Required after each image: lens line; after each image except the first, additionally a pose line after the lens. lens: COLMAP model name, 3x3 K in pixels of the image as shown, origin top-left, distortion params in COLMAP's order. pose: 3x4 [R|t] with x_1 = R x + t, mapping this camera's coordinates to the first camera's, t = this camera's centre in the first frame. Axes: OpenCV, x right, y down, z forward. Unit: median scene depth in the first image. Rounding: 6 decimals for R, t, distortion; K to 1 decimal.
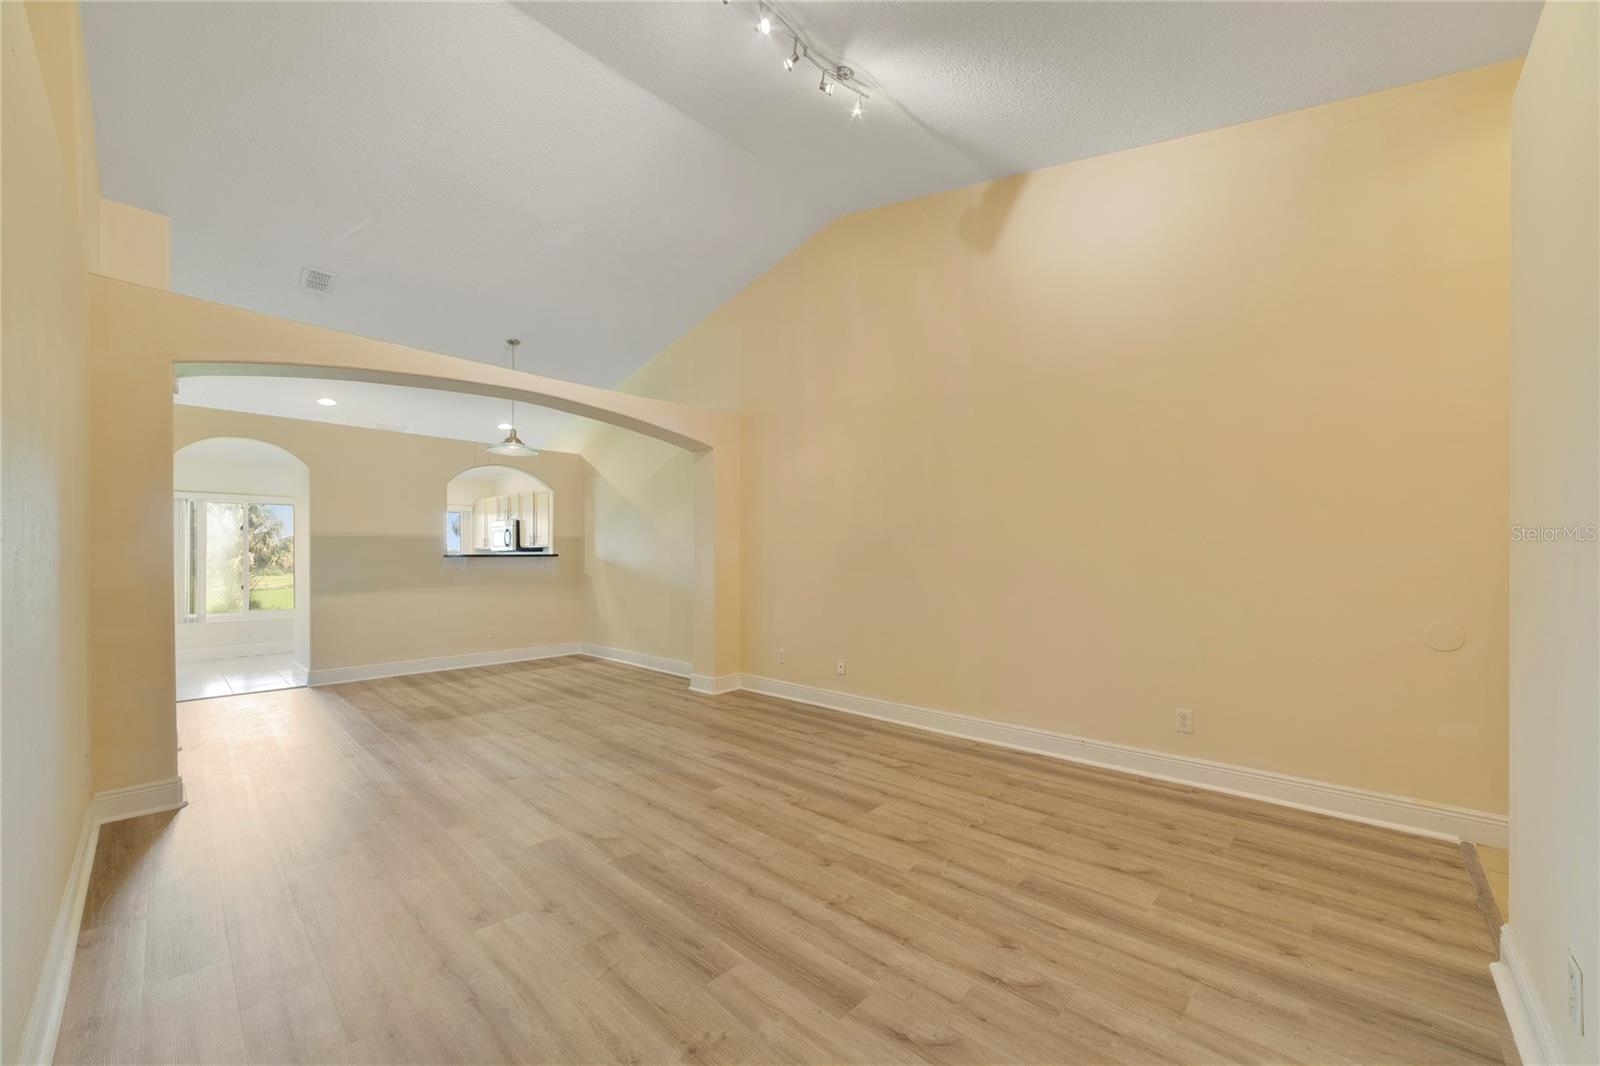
lens RADIAL K [[613.7, 0, 804.4], [0, 613.7, 548.3], [0, 0, 1]] dist [-0.023884, -0.000004]
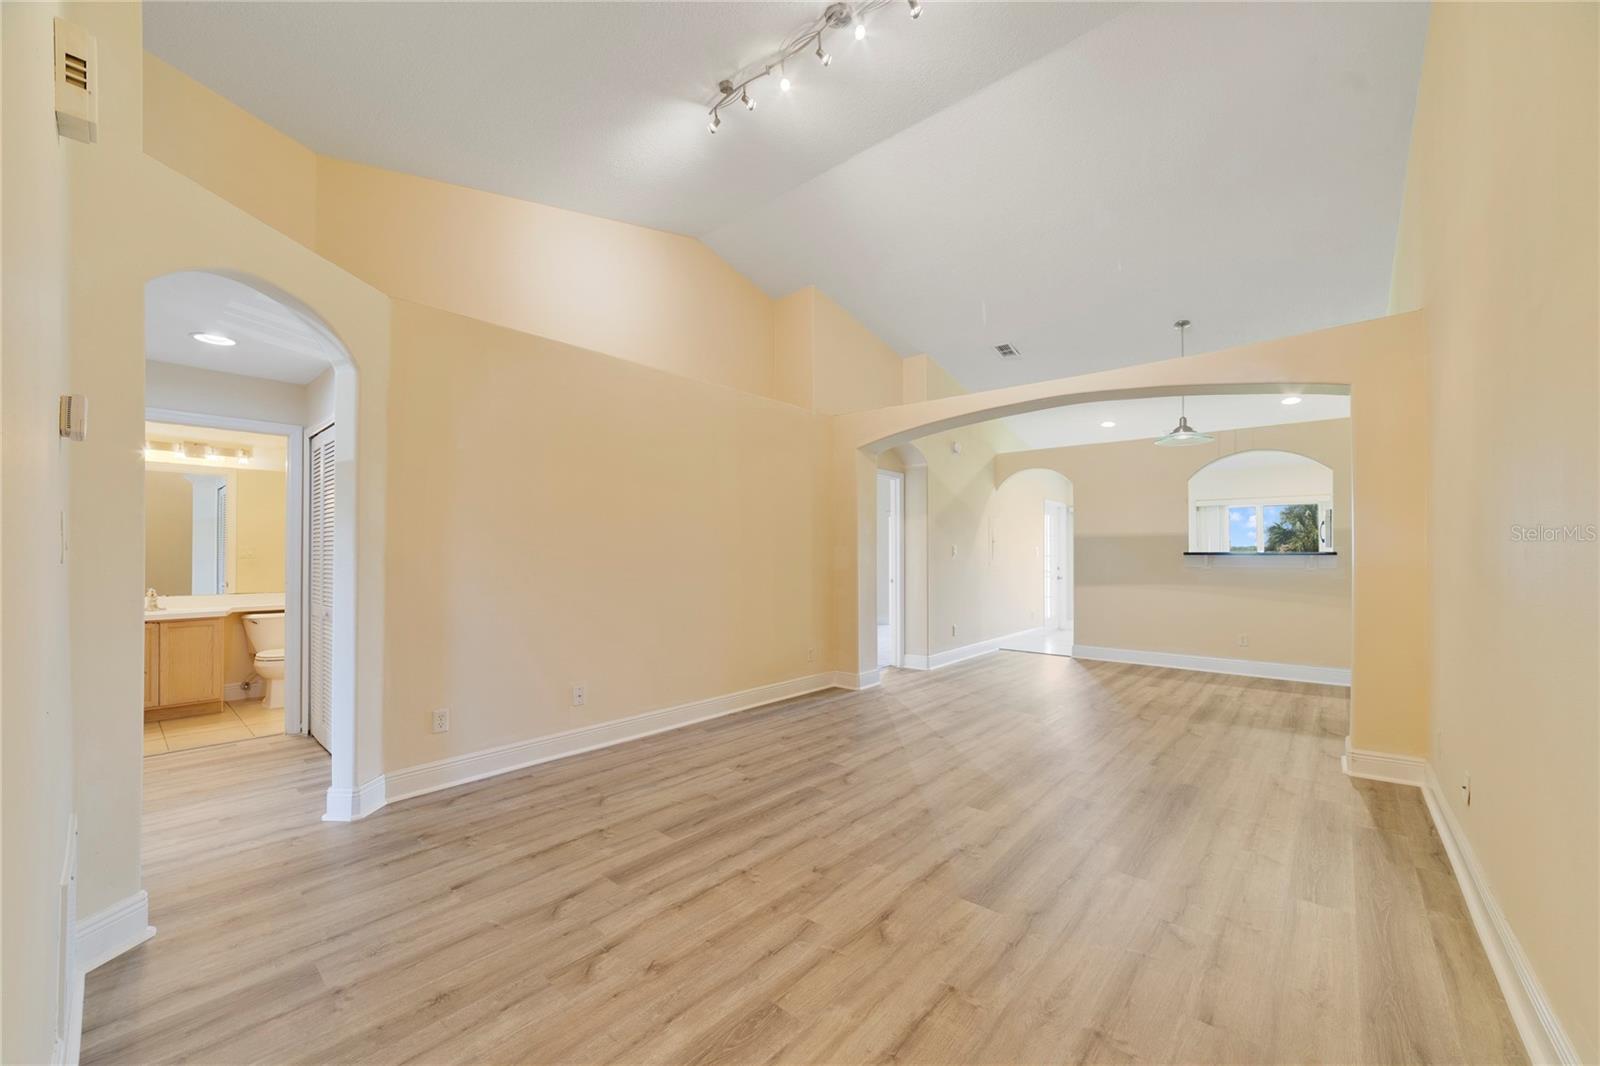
lens RADIAL K [[613.7, 0, 806.2], [0, 613.7, 542.5], [0, 0, 1]] dist [-0.023884, -0.000004]
pose [[0.045649, -0.015085, -0.998844, 1.000375], [0.010925, 0.999834, -0.014601, 0.006159], [0.998898, -0.010246, 0.045807, 0.924609]]
